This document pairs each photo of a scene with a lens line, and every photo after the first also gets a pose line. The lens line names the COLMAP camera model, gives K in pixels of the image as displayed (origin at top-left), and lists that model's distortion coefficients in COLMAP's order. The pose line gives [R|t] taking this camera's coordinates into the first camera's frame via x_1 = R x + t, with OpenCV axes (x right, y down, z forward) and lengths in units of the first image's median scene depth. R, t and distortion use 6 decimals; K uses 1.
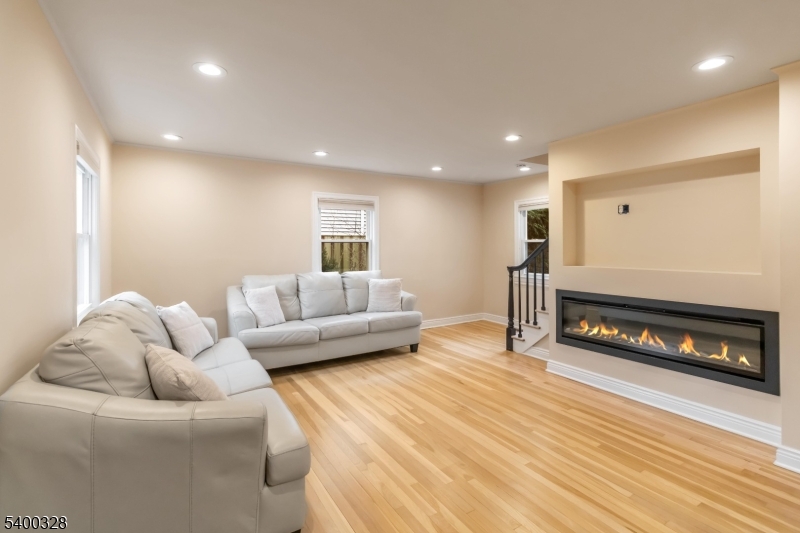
lens RADIAL K [[371.7, 0, 398.6], [0, 371.7, 249.7], [0, 0, 1]] dist [0.001505, 0.000076]
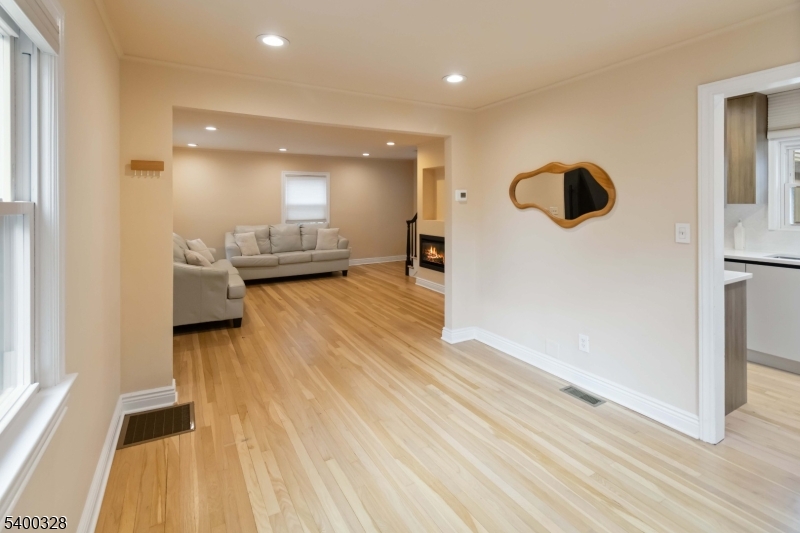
lens RADIAL K [[385.8, 0, 399.6], [0, 385.8, 204.4], [0, 0, 1]] dist [-0.000654, -0.000088]
pose [[0.998862, 0.000096, -0.047690, 0.385878], [-0.000175, 0.999999, -0.001659, -0.020447], [0.047690, 0.001665, 0.998861, -0.657540]]
